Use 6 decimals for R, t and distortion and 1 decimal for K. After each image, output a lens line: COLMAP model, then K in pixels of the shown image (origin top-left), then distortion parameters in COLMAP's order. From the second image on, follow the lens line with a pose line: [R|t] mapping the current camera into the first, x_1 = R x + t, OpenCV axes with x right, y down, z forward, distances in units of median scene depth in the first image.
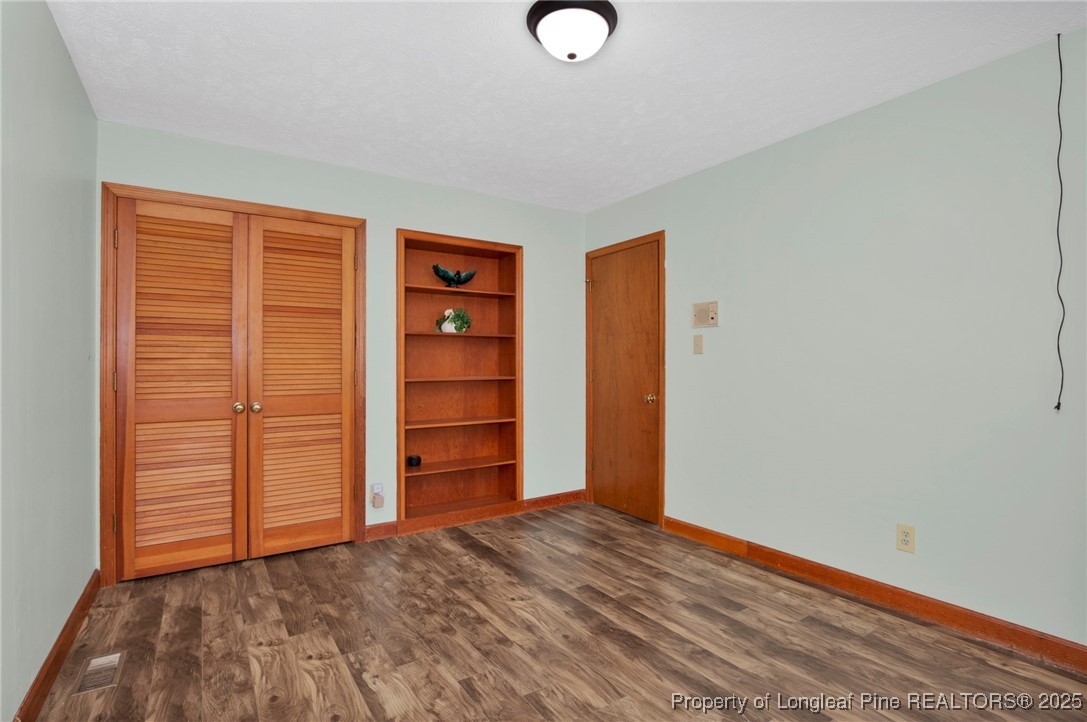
lens RADIAL K [[507.5, 0, 543.5], [0, 507.5, 361.0], [0, 0, 1]] dist [-0.001834, -0.000211]
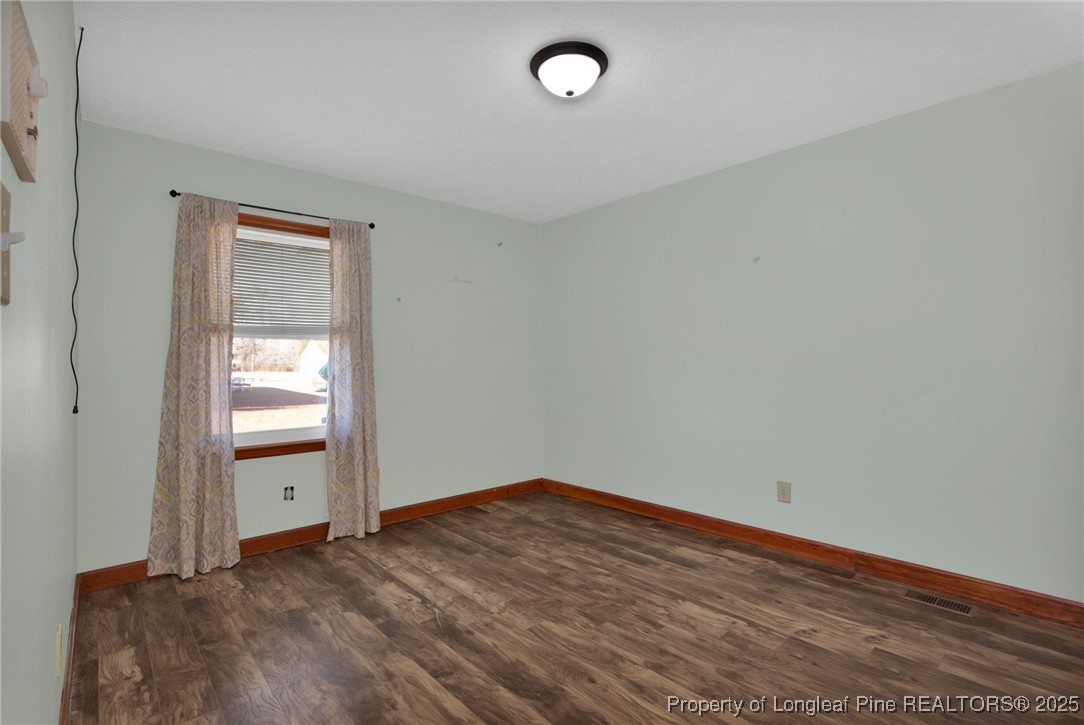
lens RADIAL K [[491.3, 0, 542.0], [0, 491.3, 362.5], [0, 0, 1]] dist [-0.021636, 0.000486]
pose [[-0.988550, 0.003833, -0.150846, 0.271494], [0.005203, 0.999949, -0.008687, 0.018120], [0.150805, -0.009373, -0.988519, 1.974095]]
